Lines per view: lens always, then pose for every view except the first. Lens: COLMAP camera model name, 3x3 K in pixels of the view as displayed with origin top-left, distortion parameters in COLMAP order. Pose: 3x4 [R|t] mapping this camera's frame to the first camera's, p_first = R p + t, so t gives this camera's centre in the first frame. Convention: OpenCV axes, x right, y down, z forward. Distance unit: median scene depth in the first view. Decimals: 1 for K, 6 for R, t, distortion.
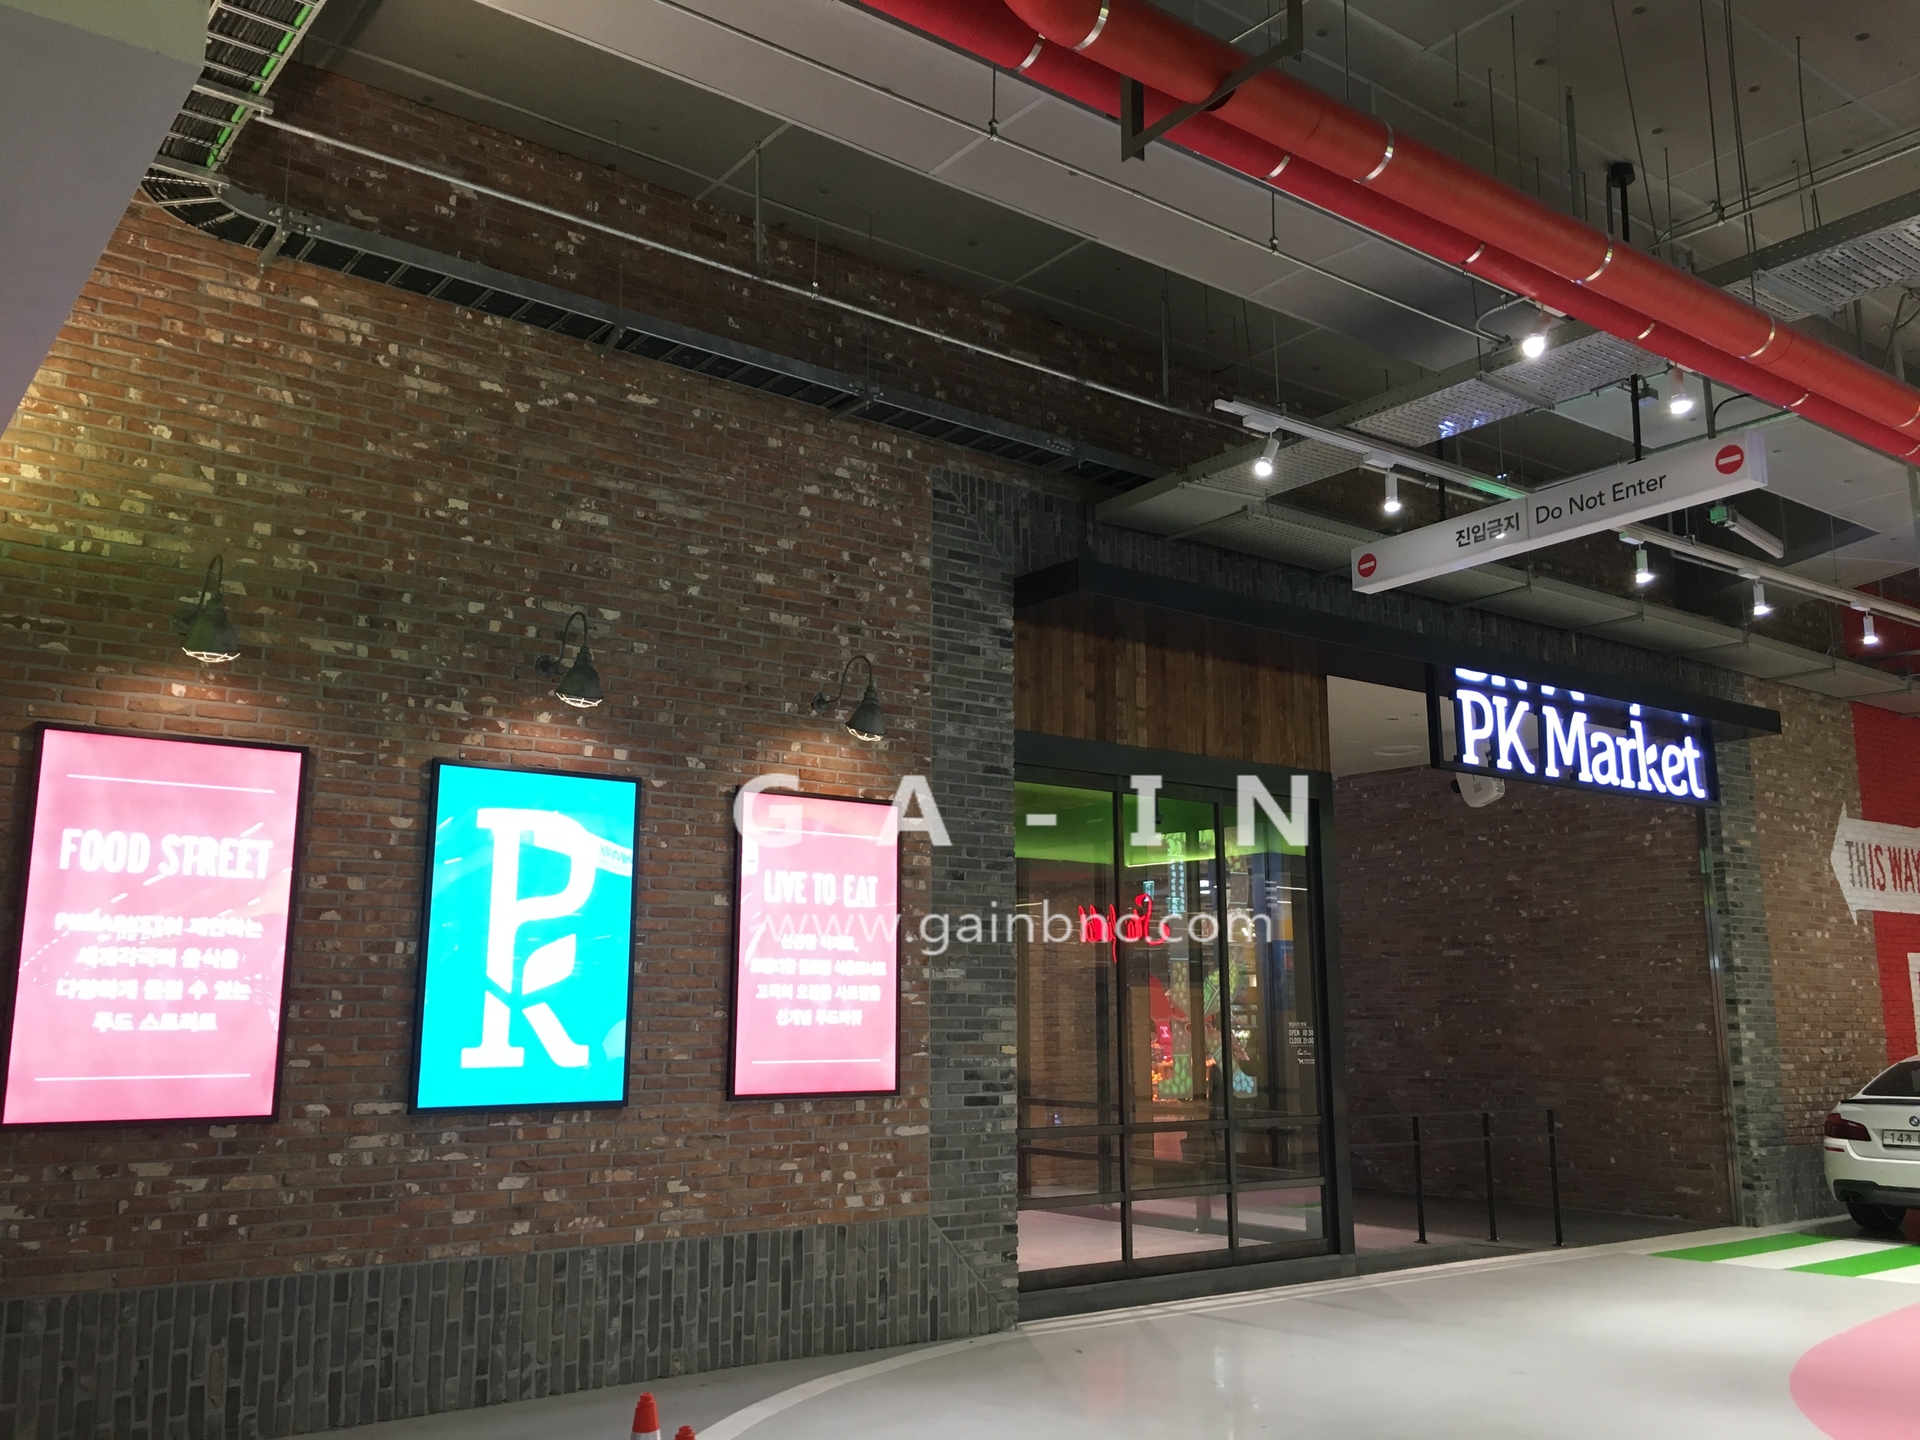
lens RADIAL K [[1656.2, 0, 945.3], [0, 1656.2, 707.7], [0, 0, 1]] dist [0.059652, -0.116809]
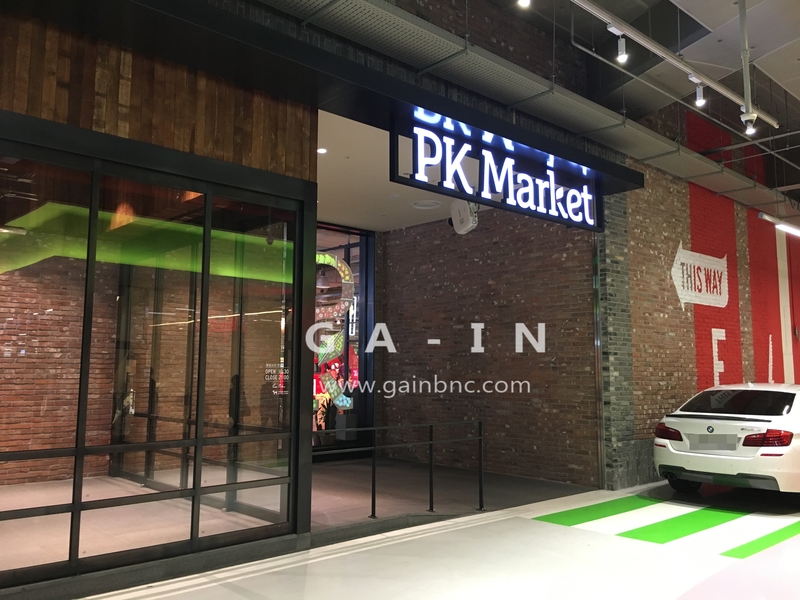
lens RADIAL K [[690.1, 0, 402.2], [0, 690.1, 301.9], [0, 0, 1]] dist [0.059652, -0.116809]
pose [[0.994840, 0.012614, 0.100674, 0.207639], [-0.021460, 0.995954, 0.087267, 0.072174], [-0.099165, -0.088977, 0.991085, 0.358644]]
